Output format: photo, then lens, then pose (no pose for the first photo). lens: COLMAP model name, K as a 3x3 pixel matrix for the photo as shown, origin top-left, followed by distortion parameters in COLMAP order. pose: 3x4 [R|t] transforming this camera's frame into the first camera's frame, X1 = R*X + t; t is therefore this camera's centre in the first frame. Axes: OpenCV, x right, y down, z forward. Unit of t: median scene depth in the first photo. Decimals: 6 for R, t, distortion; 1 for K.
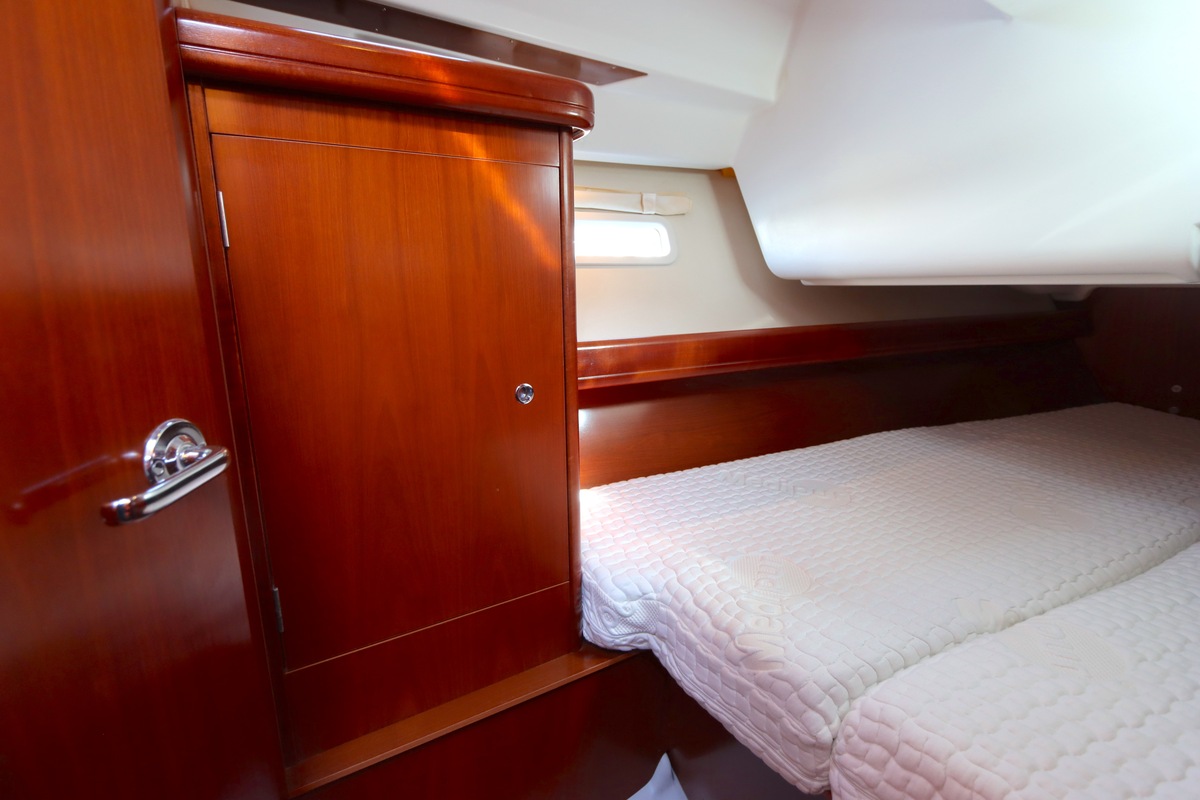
lens RADIAL K [[566.7, 0, 597.1], [0, 566.7, 395.7], [0, 0, 1]] dist [-0.017698, 0.001676]
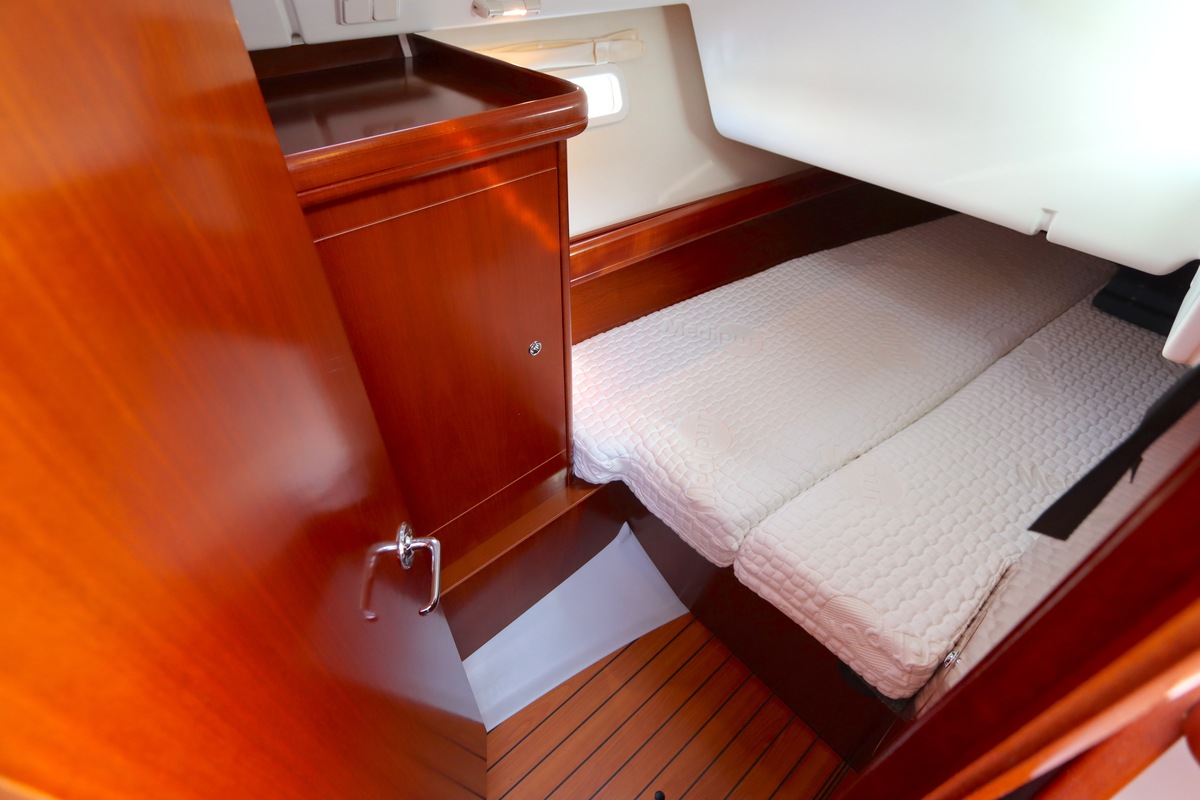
lens RADIAL K [[568.1, 0, 598.1], [0, 568.1, 394.7], [0, 0, 1]] dist [-0.018258, 0.003133]
pose [[0.985391, -0.091433, 0.143681, -0.159739], [0.007292, 0.865540, 0.500787, -0.486139], [-0.170150, -0.492423, 0.853562, -0.146737]]
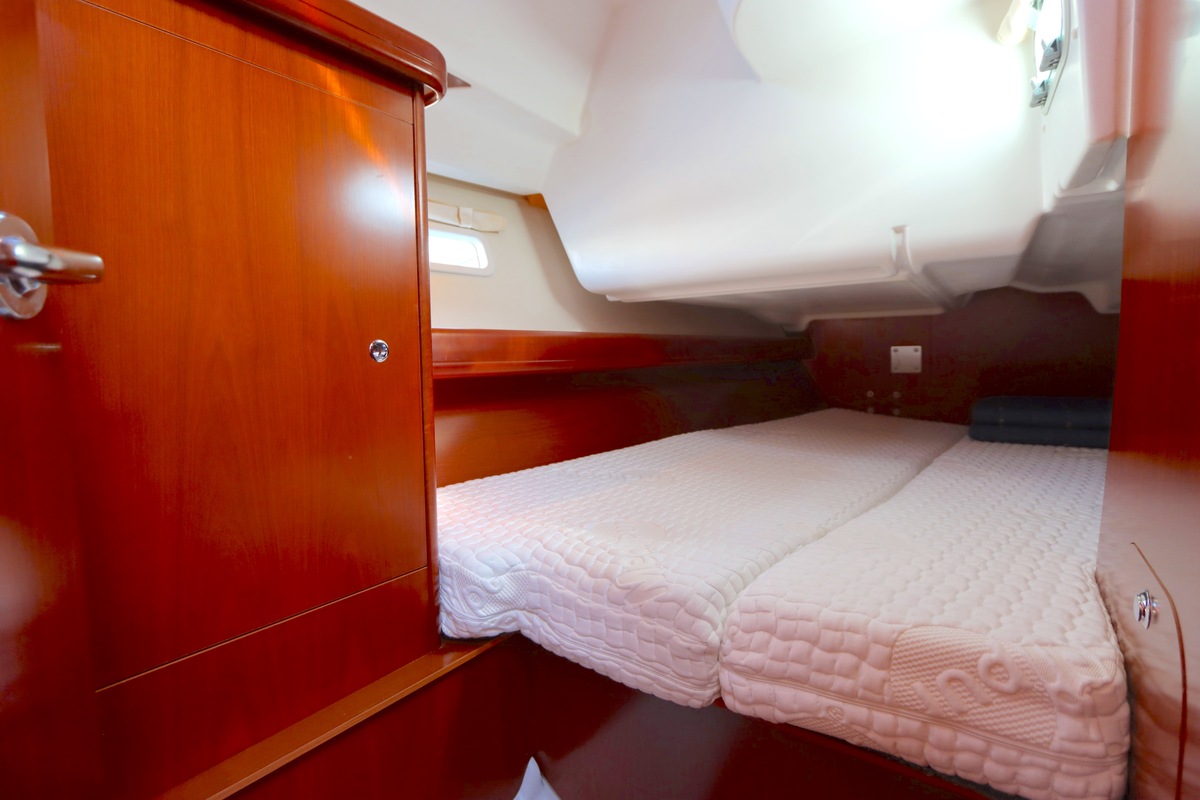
lens RADIAL K [[566.7, 0, 597.1], [0, 566.7, 395.7], [0, 0, 1]] dist [-0.017698, 0.001676]
pose [[0.922912, -0.024579, 0.384226, -0.137705], [0.074049, 0.990661, -0.114492, 0.176372], [-0.377823, 0.134118, 0.916112, 0.027517]]
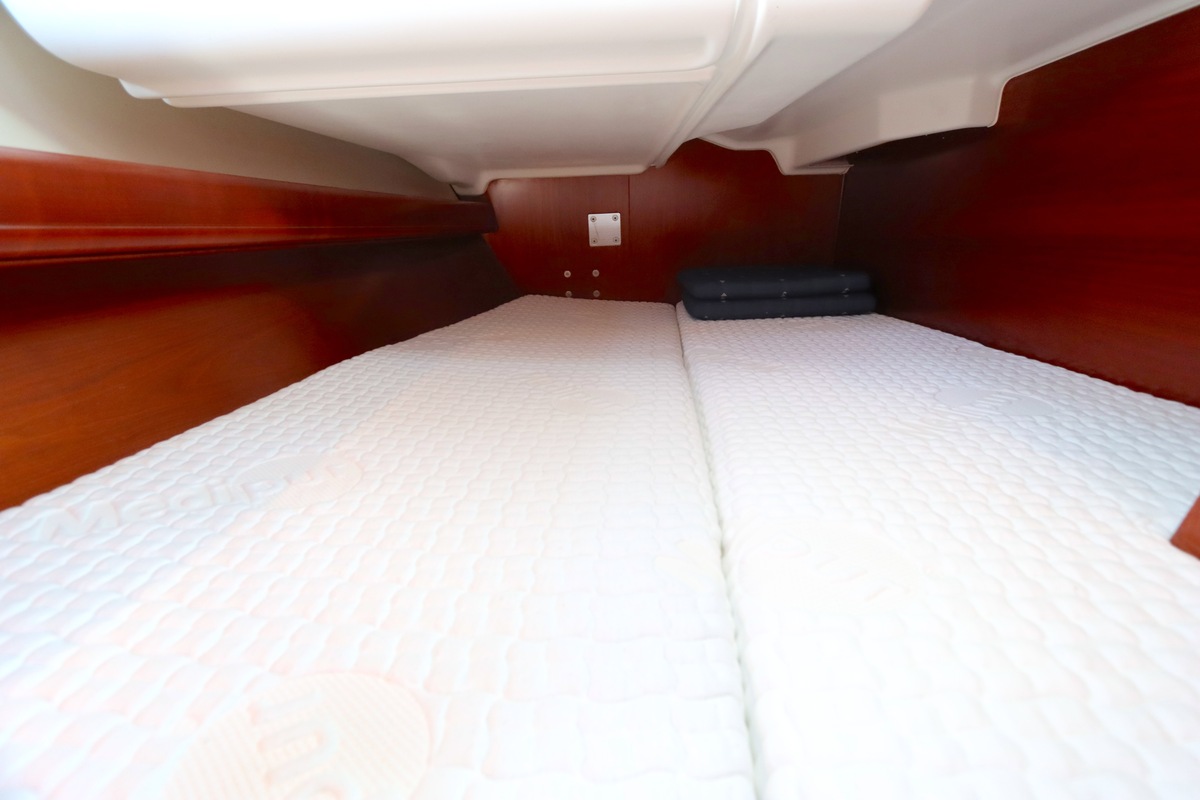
lens RADIAL K [[566.7, 0, 597.1], [0, 566.7, 395.7], [0, 0, 1]] dist [-0.017698, 0.001676]
pose [[0.518647, -0.241139, 0.820279, 0.172734], [0.193283, 0.967635, 0.162248, 0.089648], [-0.832854, 0.074397, 0.548469, 0.642557]]
